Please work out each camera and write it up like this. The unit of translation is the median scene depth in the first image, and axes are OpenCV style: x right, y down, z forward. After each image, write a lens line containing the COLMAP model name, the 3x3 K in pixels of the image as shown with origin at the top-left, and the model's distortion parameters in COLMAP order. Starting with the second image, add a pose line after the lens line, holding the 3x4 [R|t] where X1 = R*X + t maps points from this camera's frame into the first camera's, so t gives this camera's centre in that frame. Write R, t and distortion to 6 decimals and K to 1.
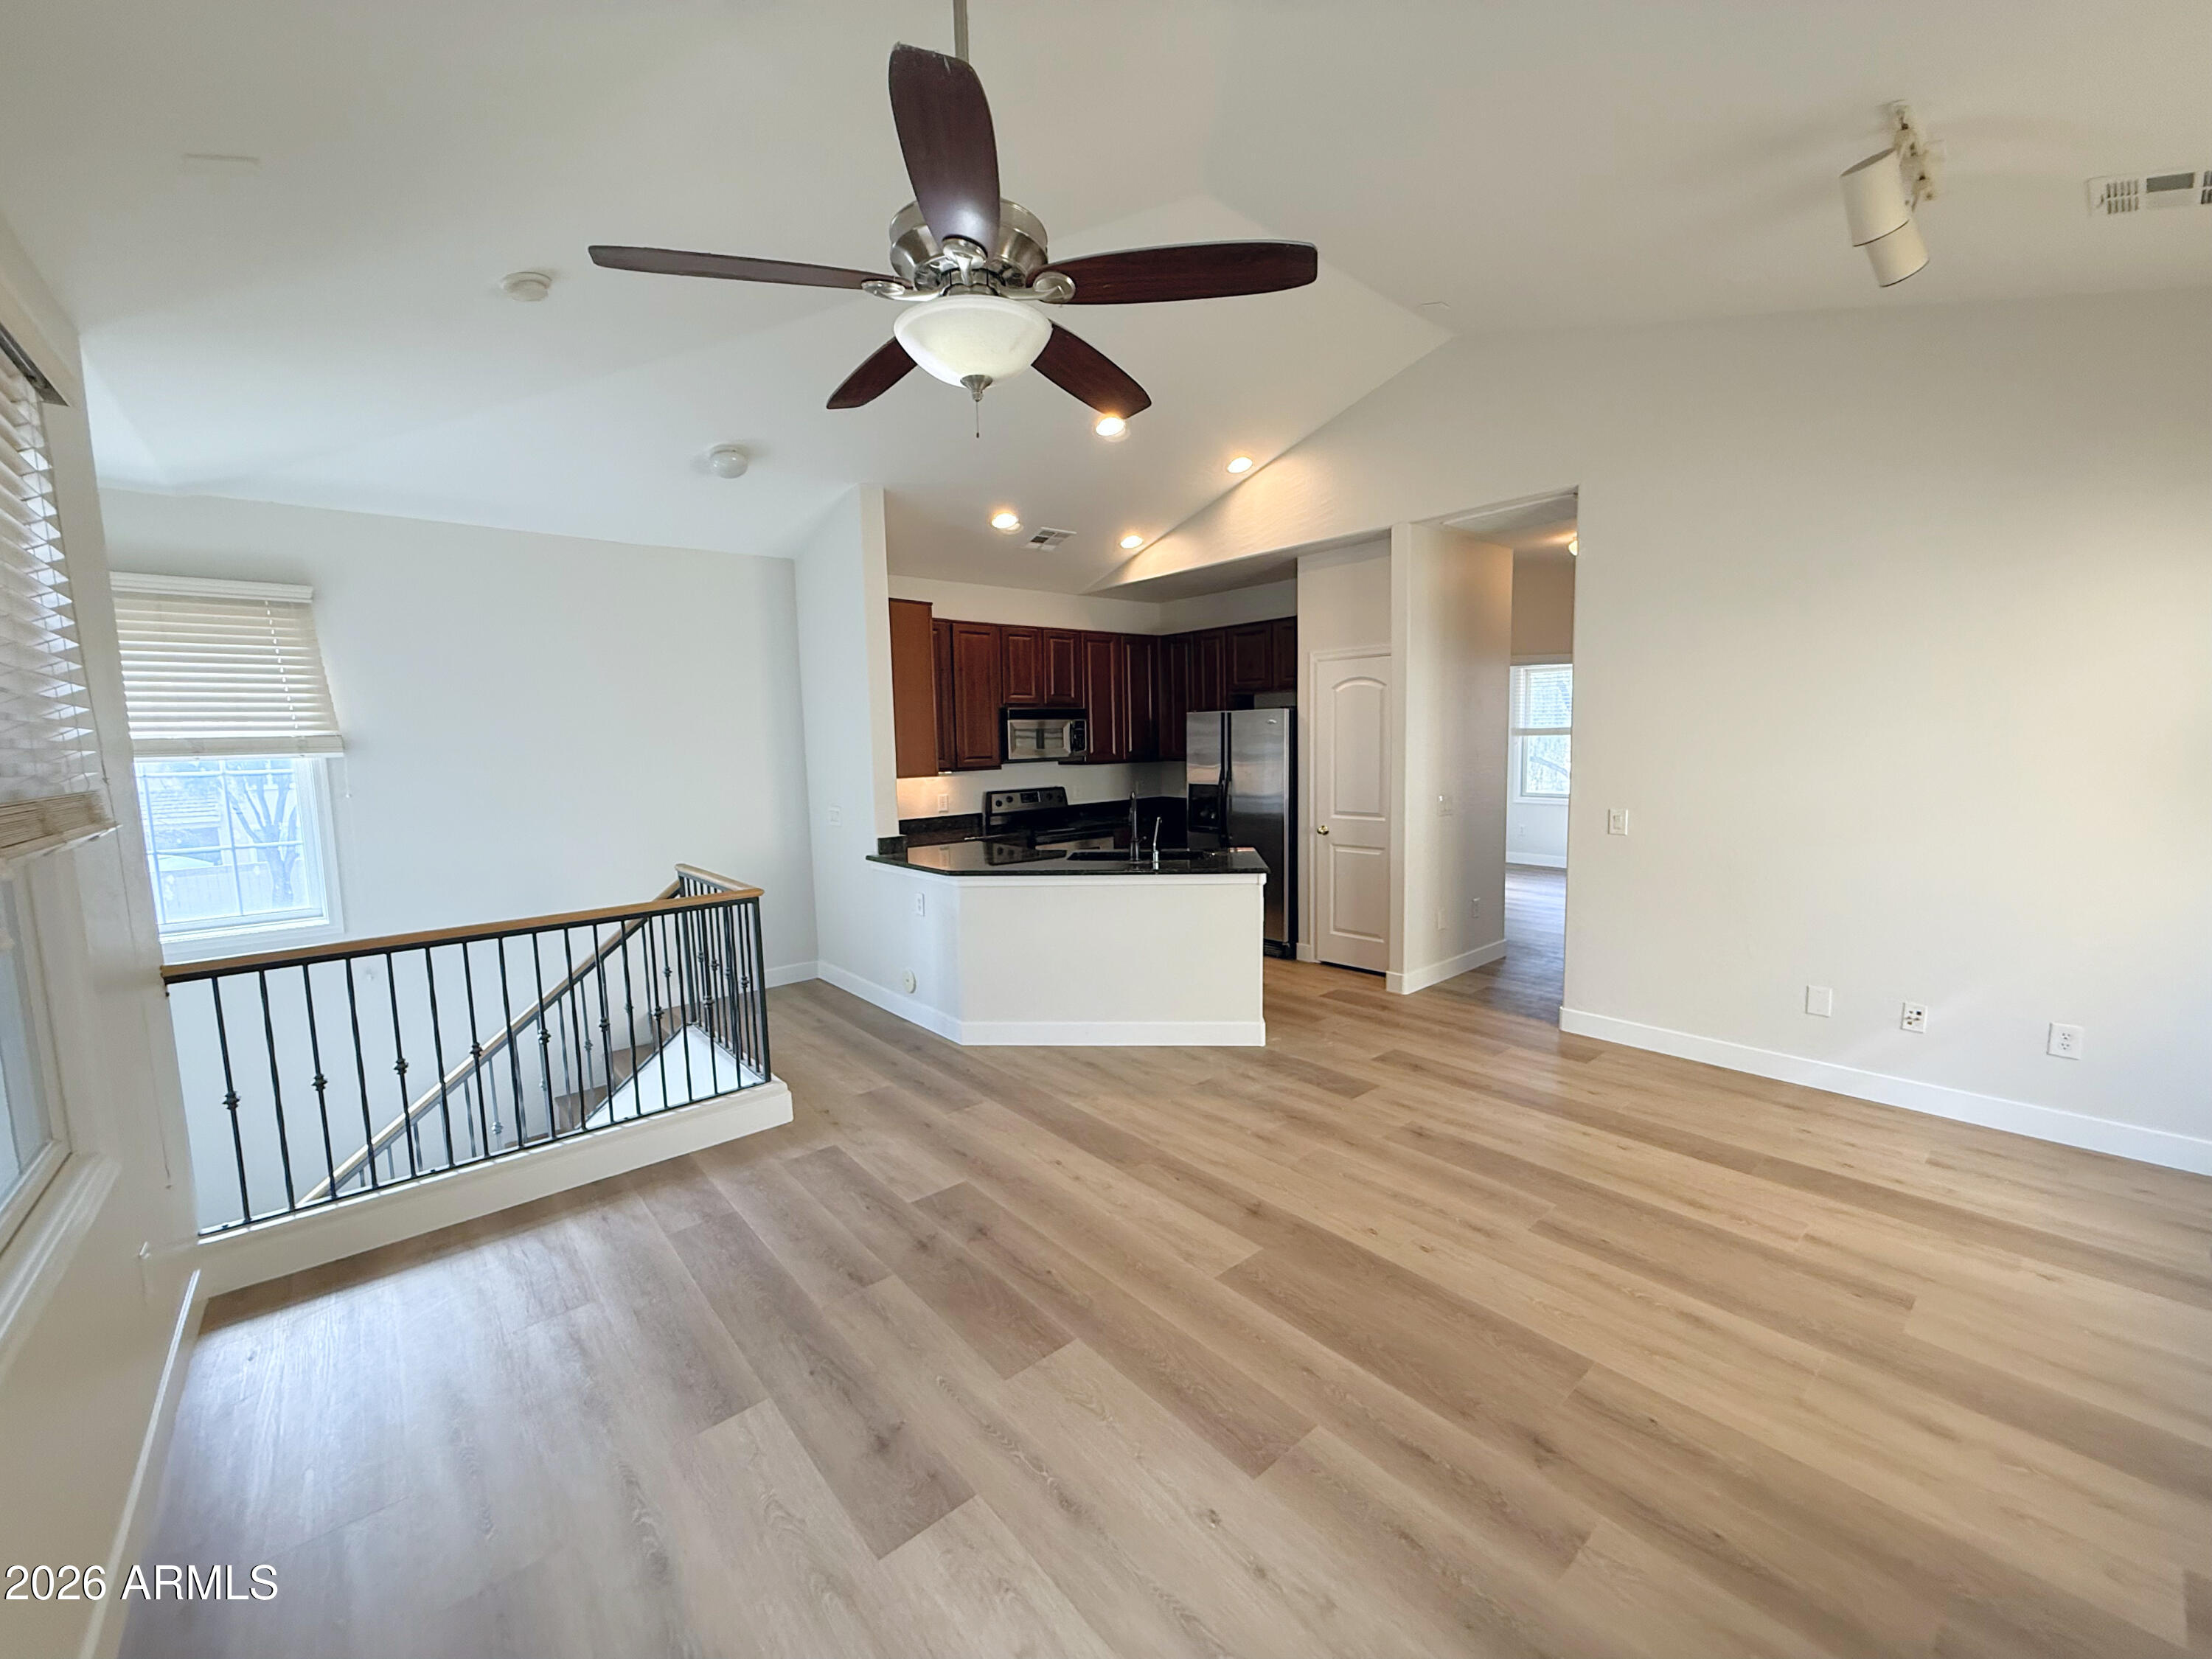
lens RADIAL K [[873.3, 0, 1106.0], [0, 873.3, 829.5], [0, 0, 1]] dist [-0.000289, -0.000101]
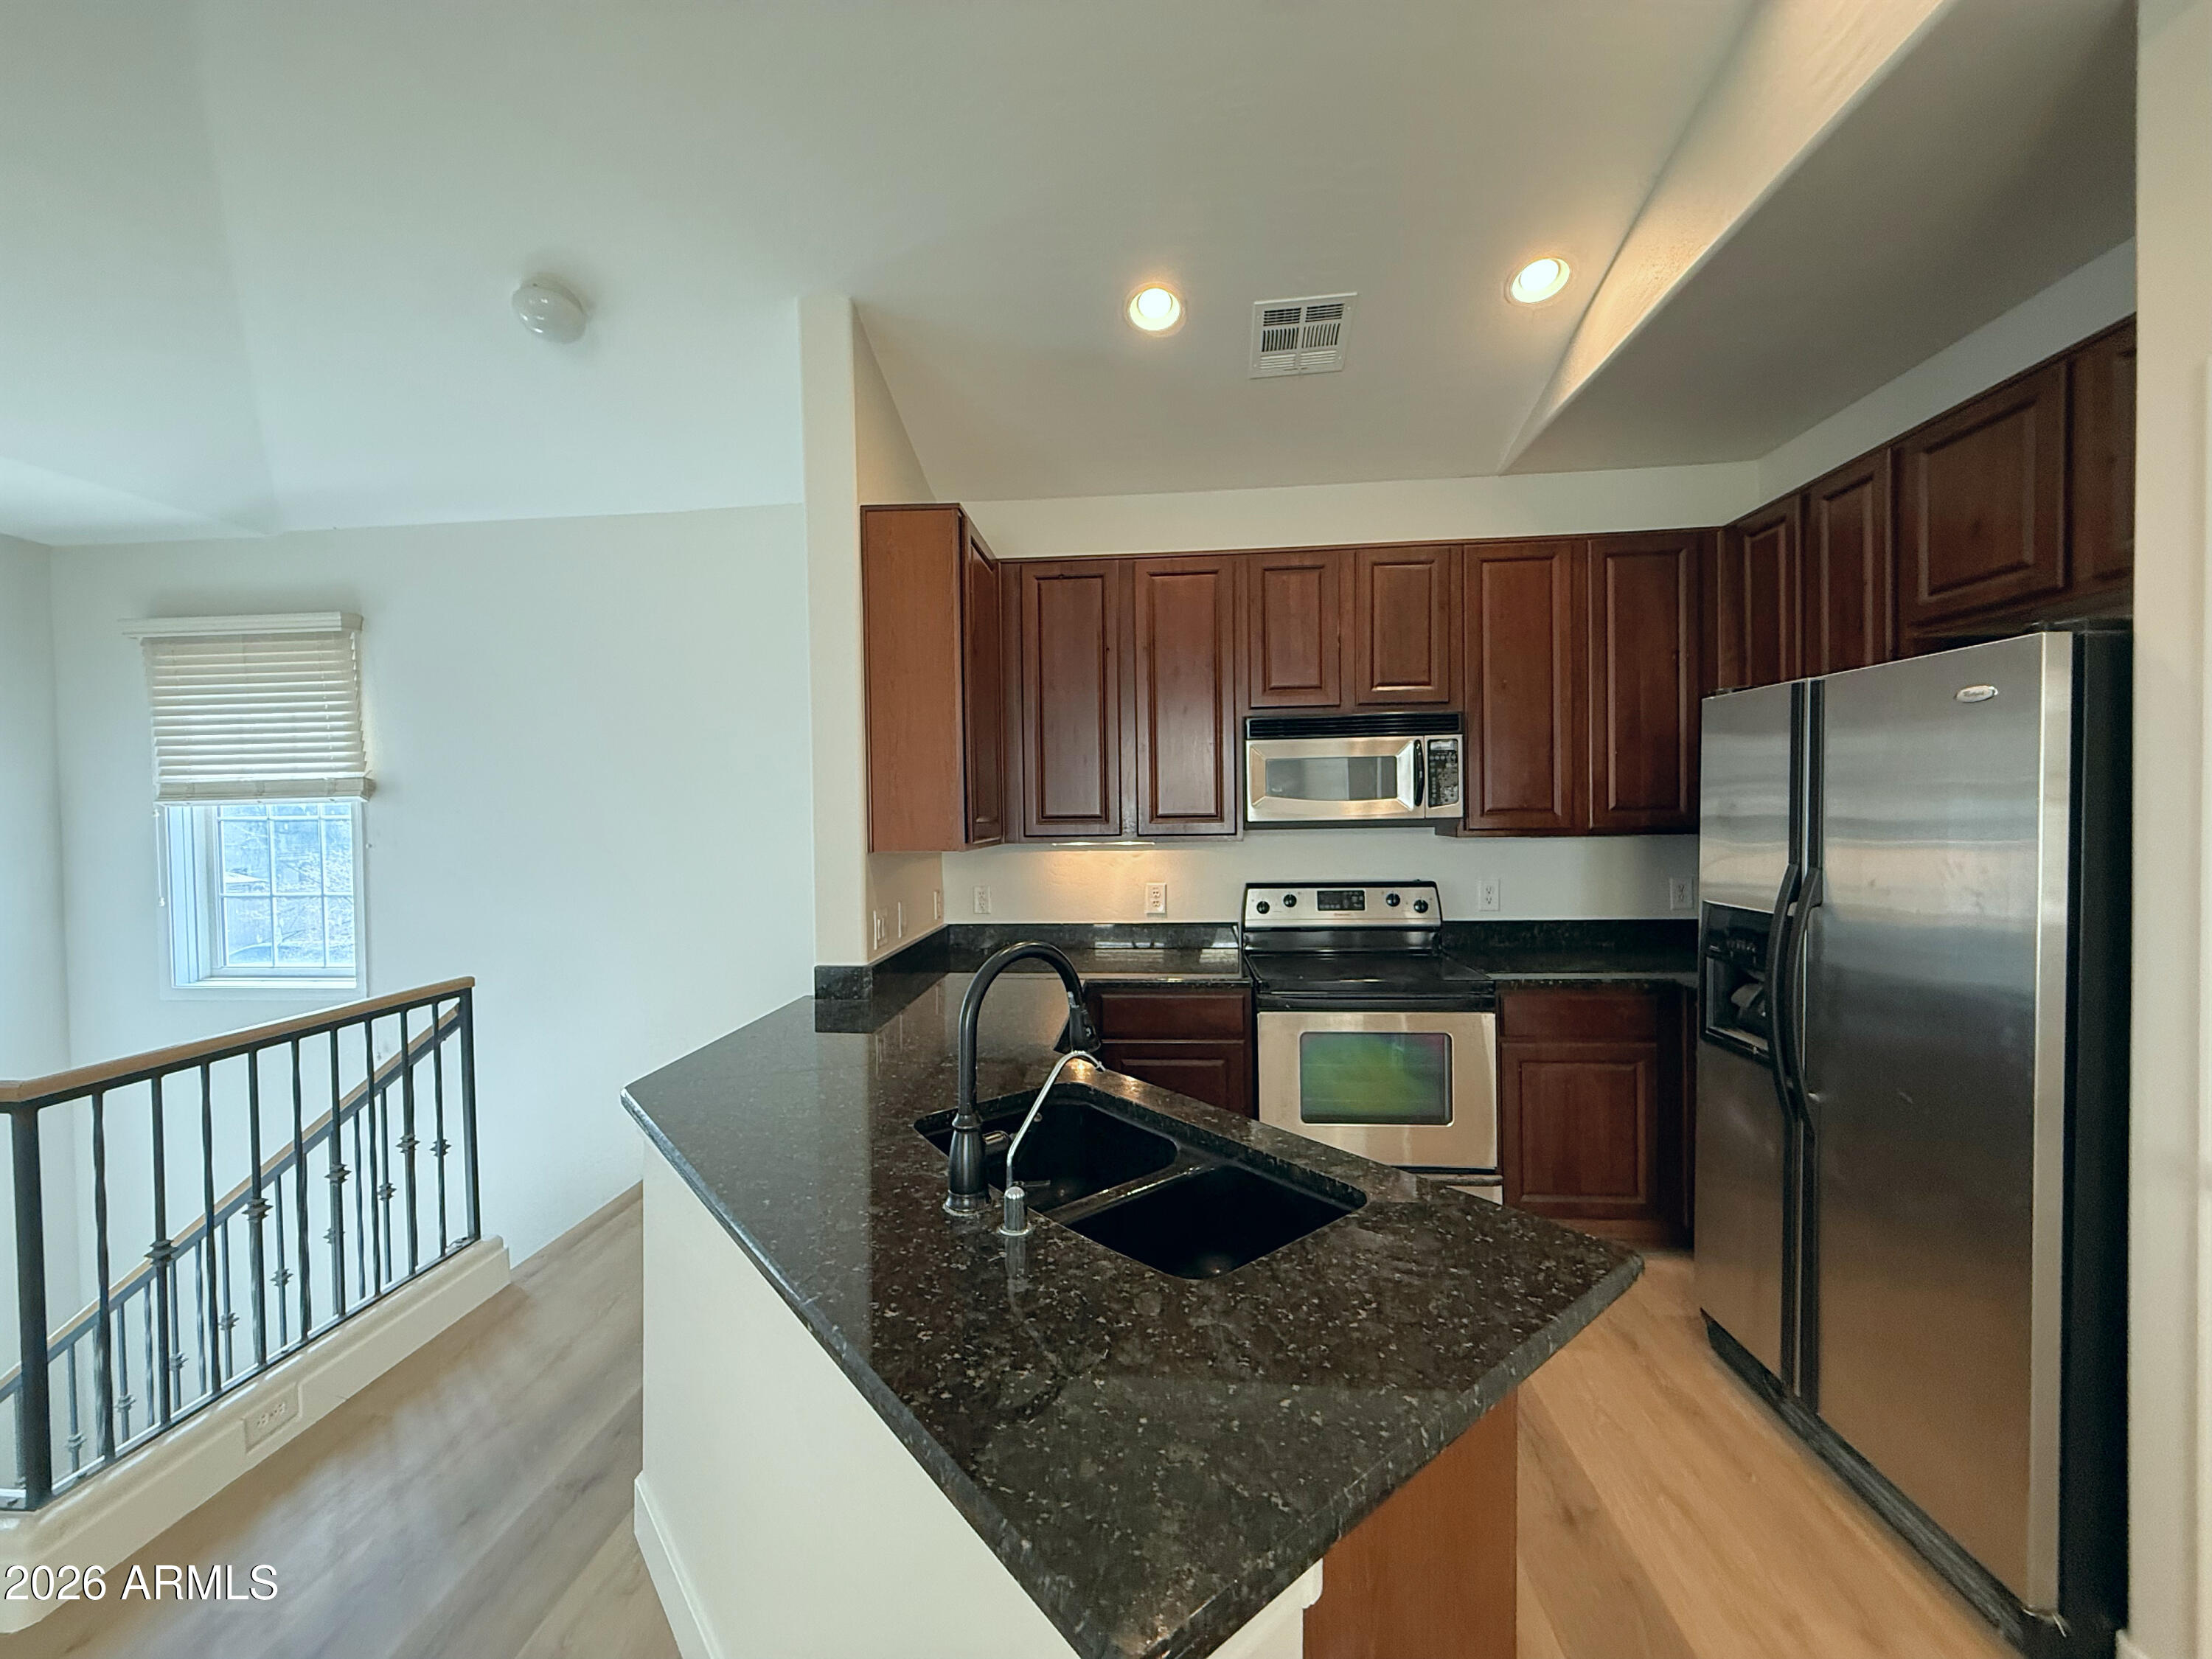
lens RADIAL K [[873.3, 0, 1106.0], [0, 873.3, 829.5], [0, 0, 1]] dist [-0.000289, -0.000101]
pose [[0.696119, 0.028222, -0.717372, 0.186247], [-0.075044, 0.996614, -0.033613, -0.054031], [0.713994, 0.077233, 0.695879, 0.611063]]
